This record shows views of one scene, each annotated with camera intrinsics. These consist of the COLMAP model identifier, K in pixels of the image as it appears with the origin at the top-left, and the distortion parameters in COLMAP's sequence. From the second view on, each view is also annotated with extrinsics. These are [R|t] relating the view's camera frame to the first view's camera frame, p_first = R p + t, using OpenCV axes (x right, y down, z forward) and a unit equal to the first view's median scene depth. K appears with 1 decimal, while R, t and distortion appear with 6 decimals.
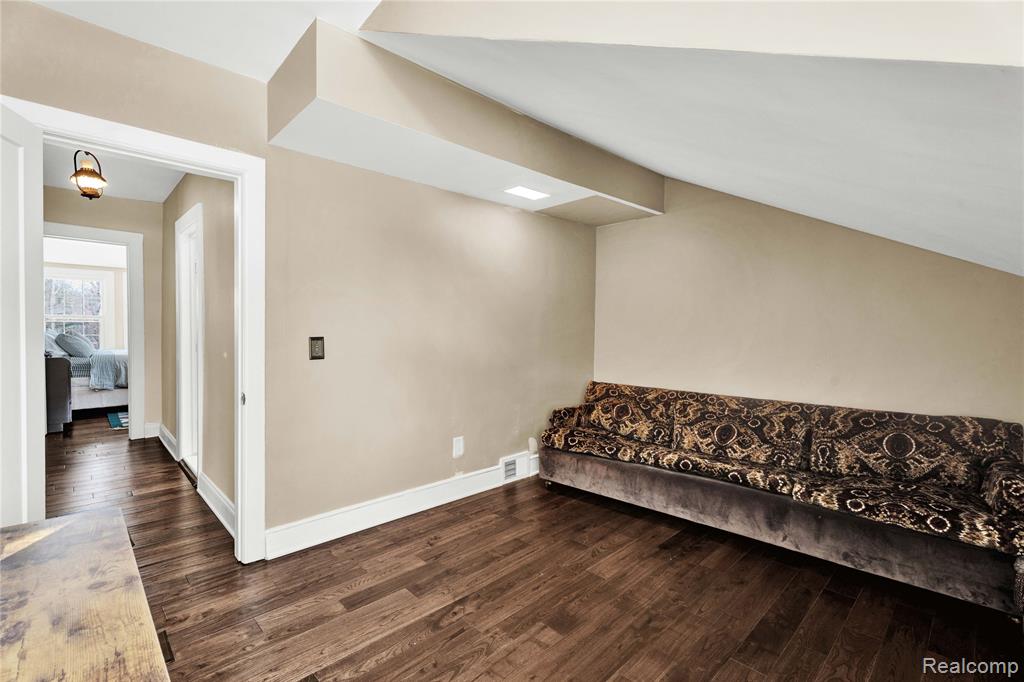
lens RADIAL K [[457.8, 0, 507.2], [0, 457.8, 340.0], [0, 0, 1]] dist [0.005023, -0.002448]
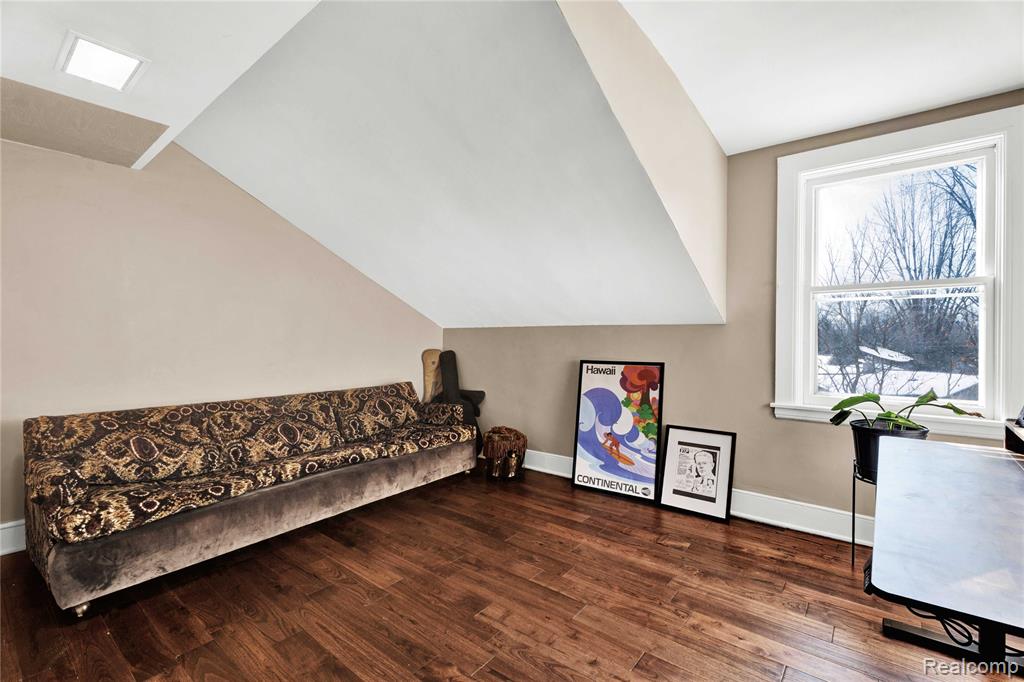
lens RADIAL K [[457.8, 0, 506.7], [0, 457.8, 338.2], [0, 0, 1]] dist [0.005023, -0.002448]
pose [[-0.130887, -0.009024, 0.991356, -0.622119], [0.007992, 0.999916, 0.010157, -0.011218], [-0.991365, 0.009252, -0.130803, 0.692832]]
